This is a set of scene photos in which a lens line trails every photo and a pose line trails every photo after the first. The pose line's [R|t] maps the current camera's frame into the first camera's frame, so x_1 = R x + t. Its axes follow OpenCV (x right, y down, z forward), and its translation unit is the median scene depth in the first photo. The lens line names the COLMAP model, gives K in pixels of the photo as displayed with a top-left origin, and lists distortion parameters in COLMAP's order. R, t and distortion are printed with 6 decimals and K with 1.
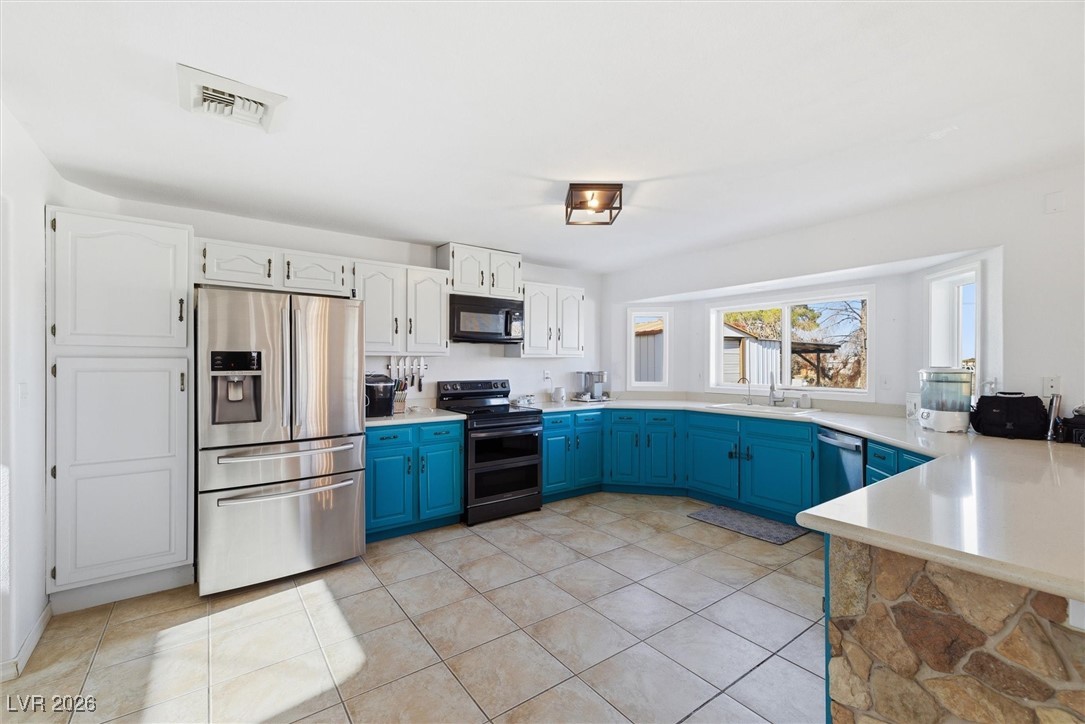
lens RADIAL K [[460.7, 0, 534.0], [0, 460.7, 366.4], [0, 0, 1]] dist [0.008568, -0.001547]
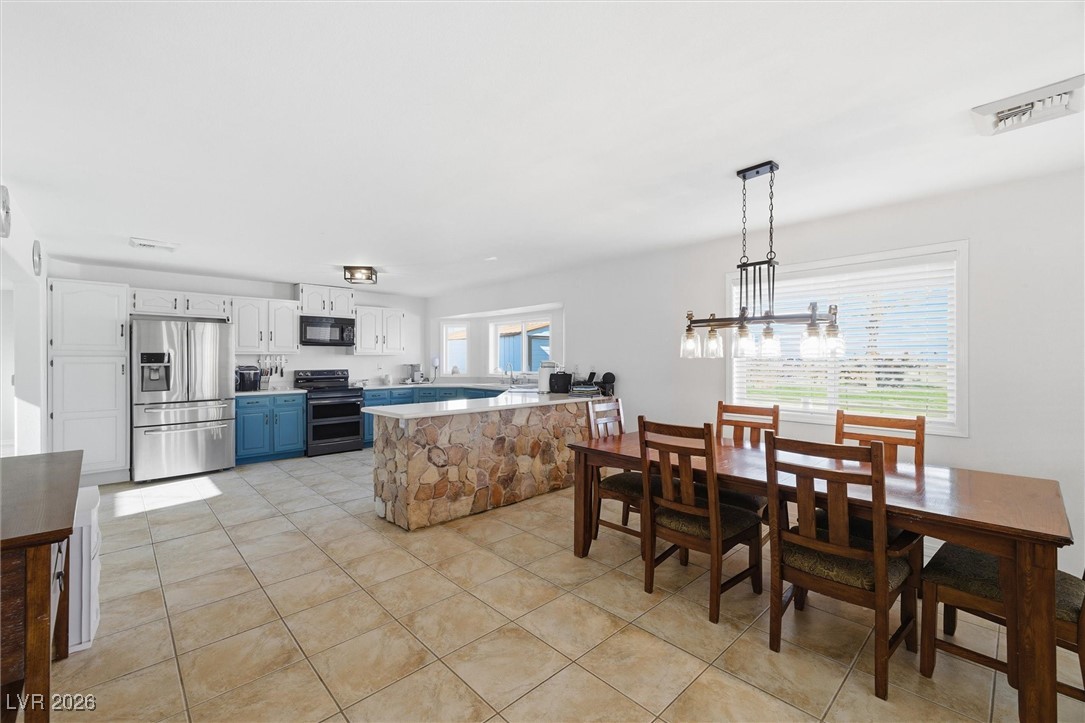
lens RADIAL K [[460.7, 0, 536.3], [0, 460.7, 360.1], [0, 0, 1]] dist [0.008568, -0.001547]
pose [[0.991821, -0.004456, 0.127559, 0.449204], [0.005031, 0.999979, -0.004188, 0.008670], [-0.127538, 0.004796, 0.991822, -0.733037]]
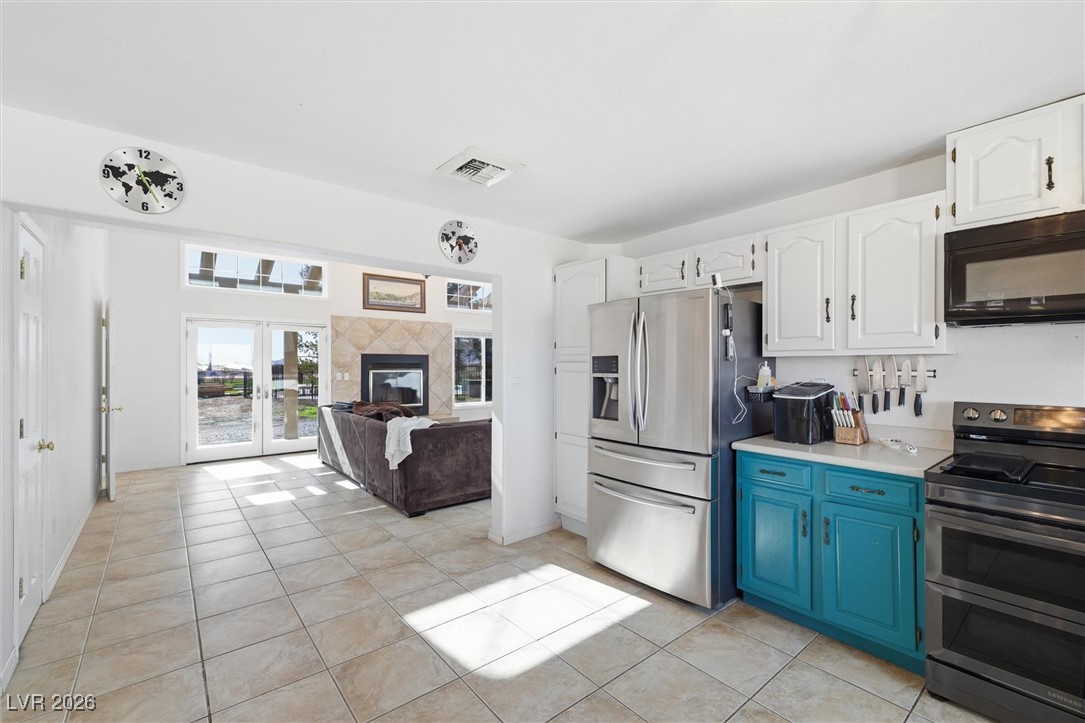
lens RADIAL K [[460.7, 0, 538.8], [0, 460.7, 366.3], [0, 0, 1]] dist [0.008568, -0.001547]
pose [[0.060350, 0.002438, -0.998174, 0.328087], [-0.007896, 0.999967, 0.001965, -0.005799], [0.998146, 0.007763, 0.060367, 0.534118]]
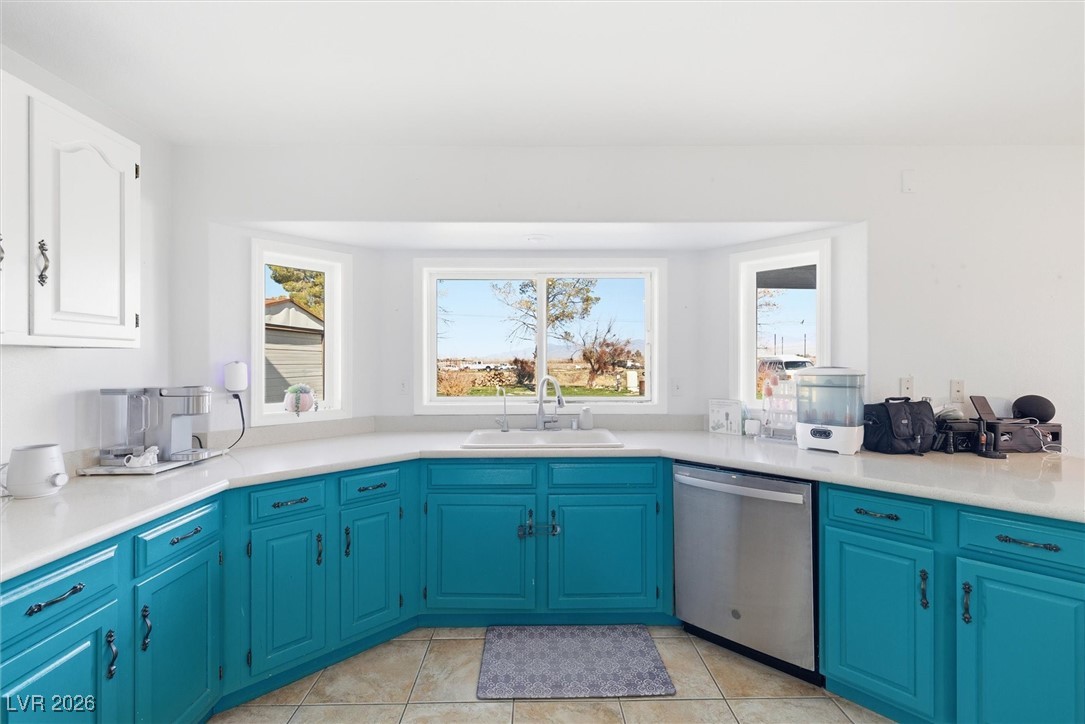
lens RADIAL K [[460.7, 0, 539.4], [0, 460.7, 364.9], [0, 0, 1]] dist [0.008568, -0.001547]
pose [[0.567741, -0.006913, 0.823178, -0.008887], [0.008921, 0.999958, 0.002245, -0.006533], [-0.823159, 0.006069, 0.567779, 0.729347]]
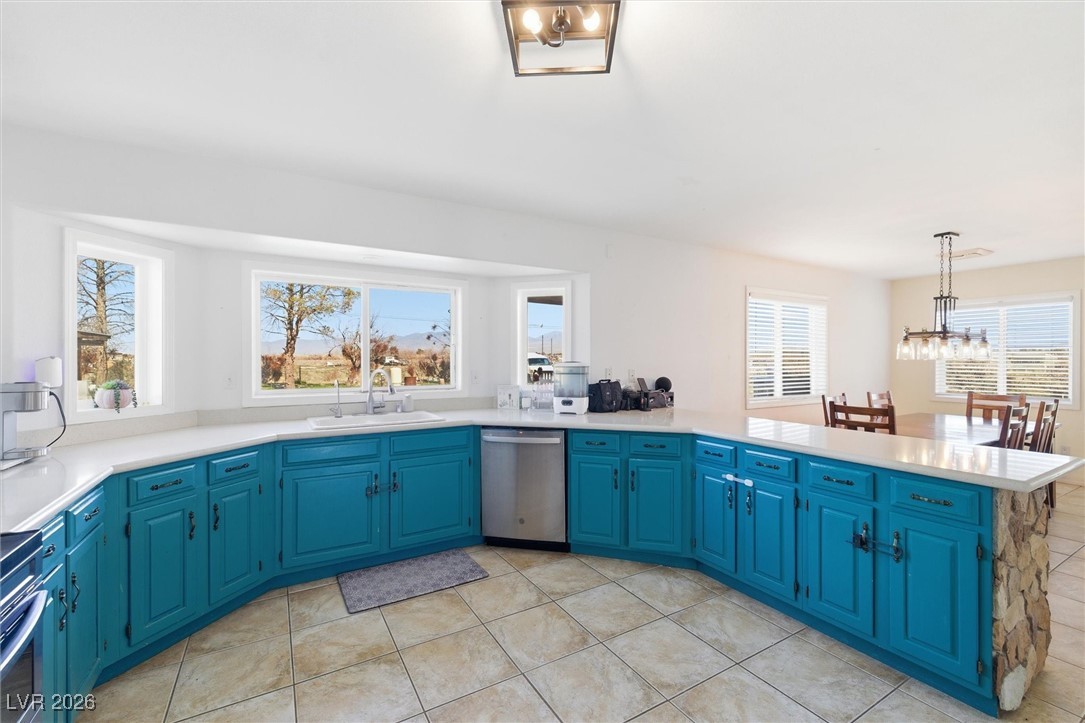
lens RADIAL K [[460.7, 0, 539.9], [0, 460.7, 361.7], [0, 0, 1]] dist [0.008568, -0.001547]
pose [[0.085015, -0.007634, 0.996350, -0.258903], [0.007583, 0.999947, 0.007014, -0.006261], [-0.996351, 0.006959, 0.085068, 0.742938]]
